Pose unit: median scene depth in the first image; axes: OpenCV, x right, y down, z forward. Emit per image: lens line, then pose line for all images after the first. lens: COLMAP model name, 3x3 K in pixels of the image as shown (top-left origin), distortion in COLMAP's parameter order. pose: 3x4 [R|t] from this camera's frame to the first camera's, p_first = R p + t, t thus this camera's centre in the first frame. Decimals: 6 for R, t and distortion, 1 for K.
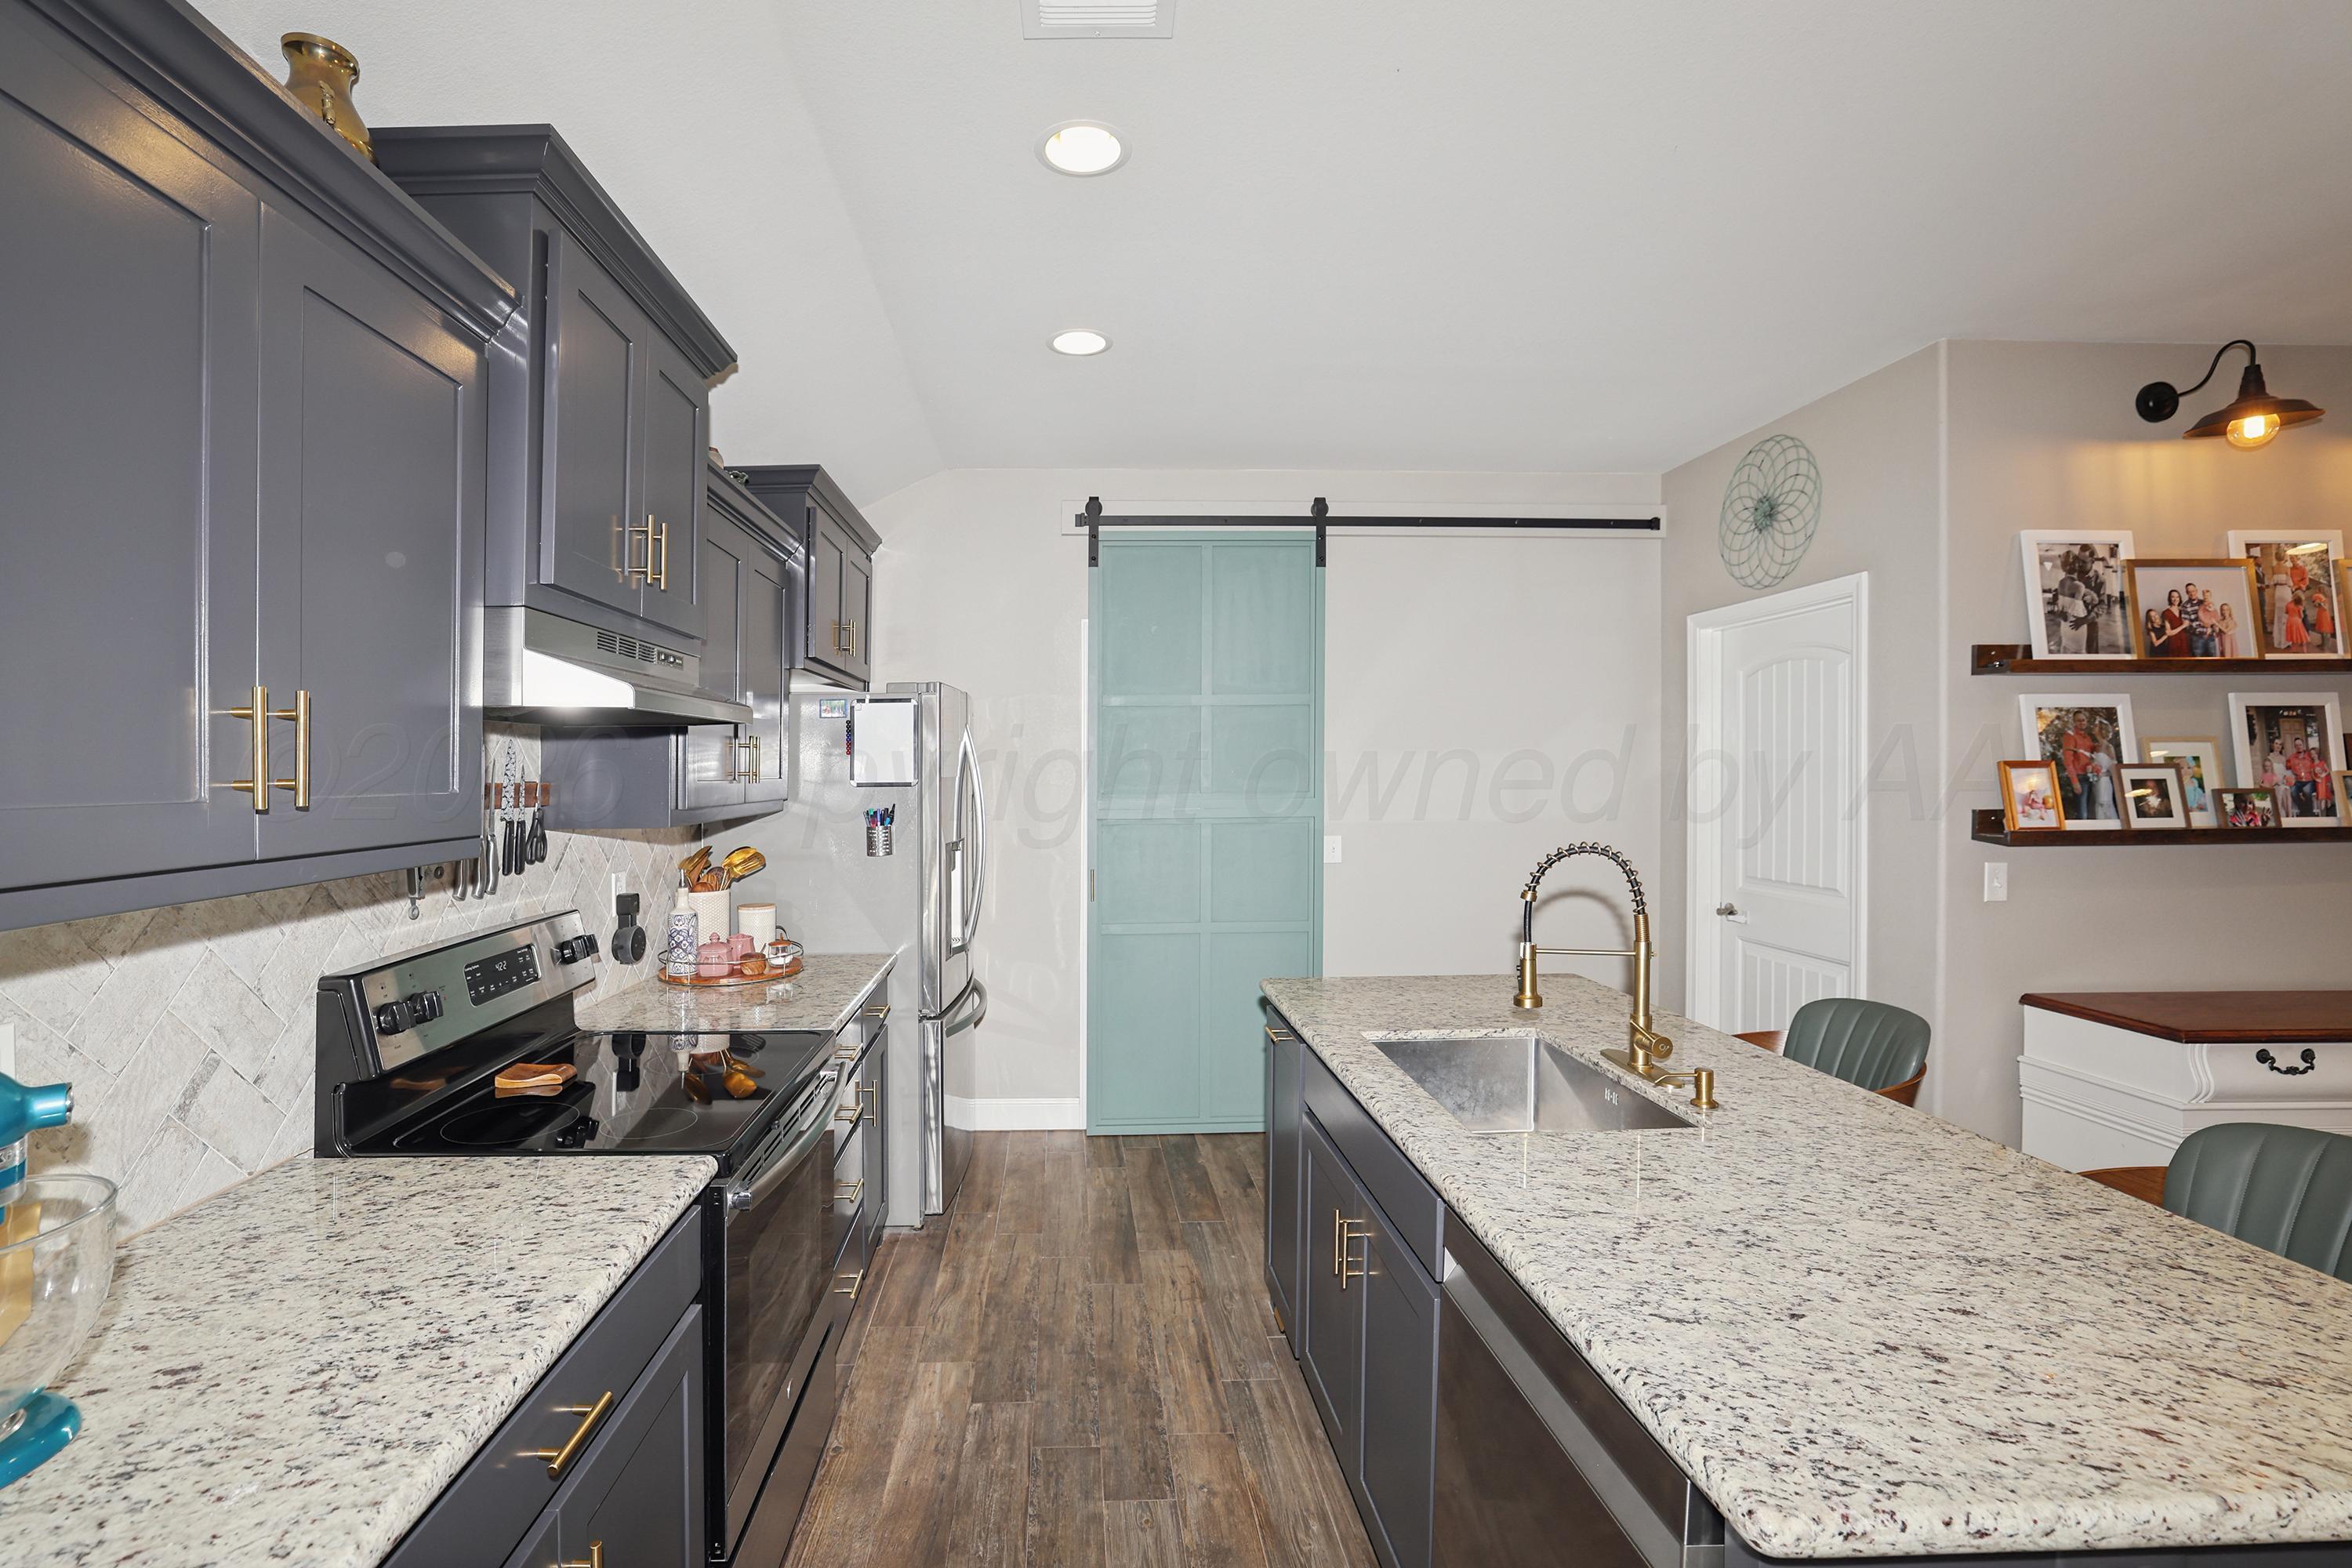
lens RADIAL K [[1052.9, 0, 1146.4], [0, 1052.9, 768.3], [0, 0, 1]] dist [-0.009733, 0.002789]
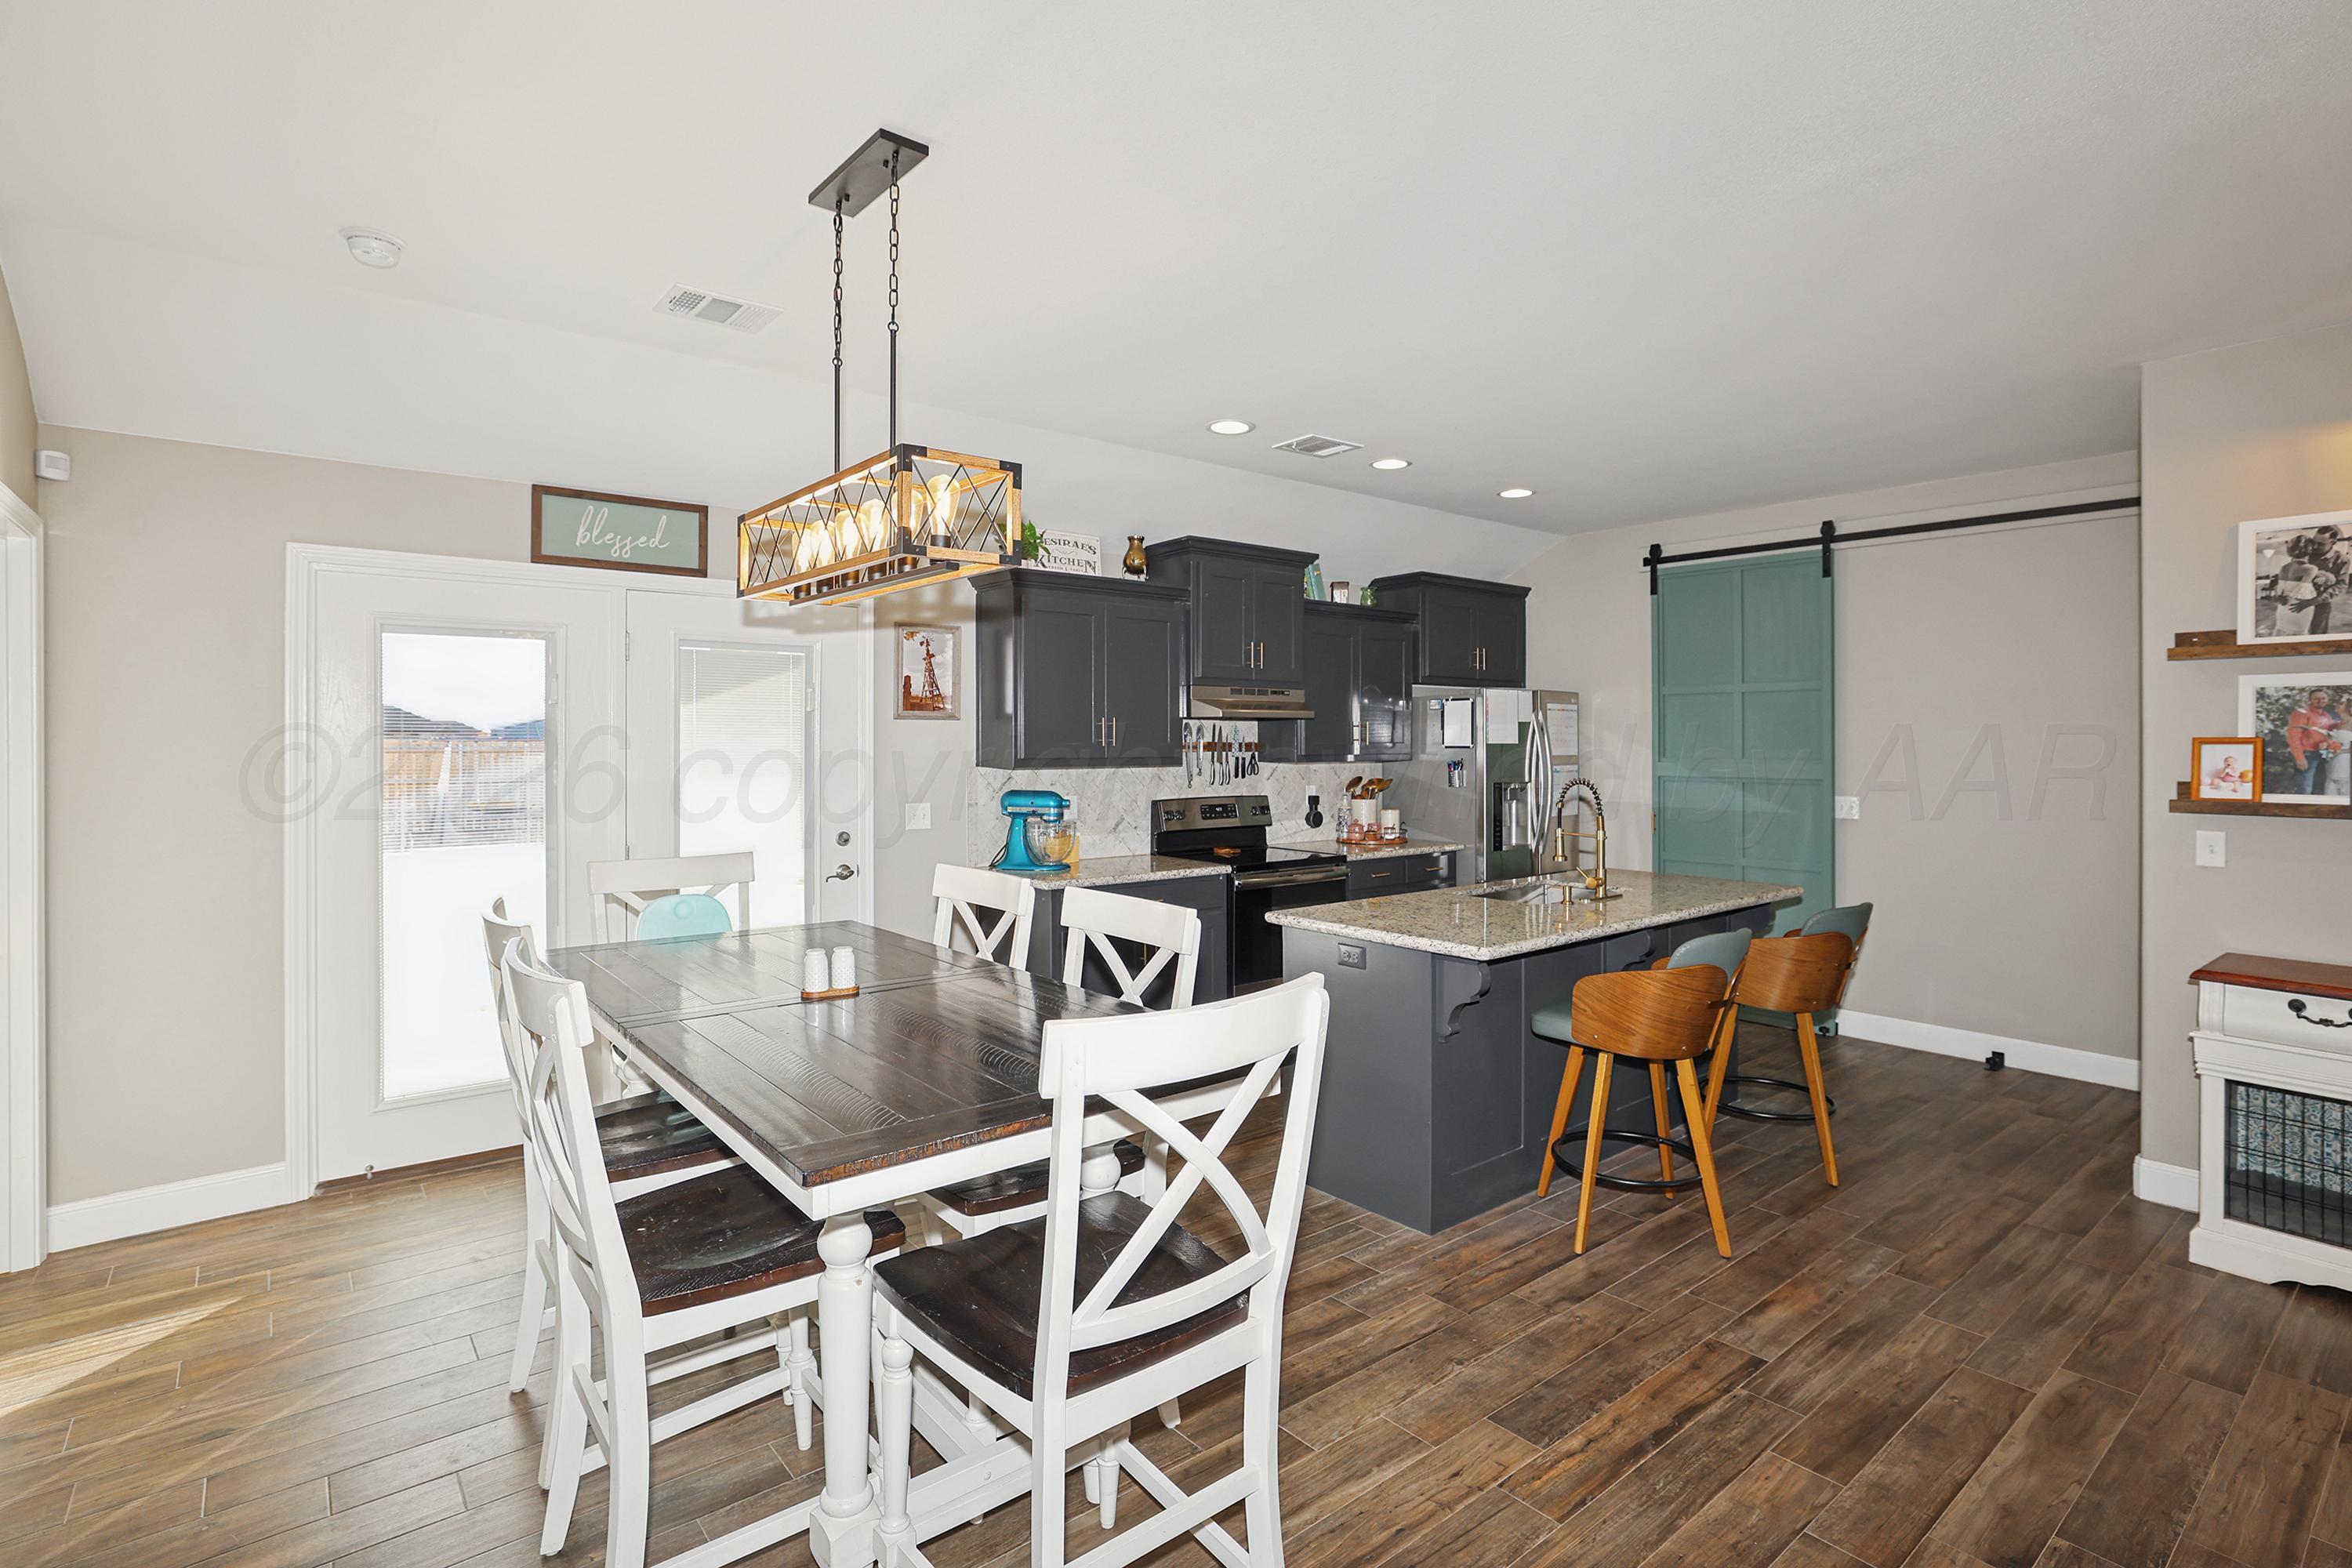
lens RADIAL K [[1136.5, 0, 1167.9], [0, 1136.5, 738.7], [0, 0, 1]] dist [-0.019201, 0.010359]
pose [[0.584653, 0.006012, -0.811261, 1.136268], [-0.006311, 0.999976, 0.002862, -0.002255], [0.811259, 0.003446, 0.584677, -0.568061]]
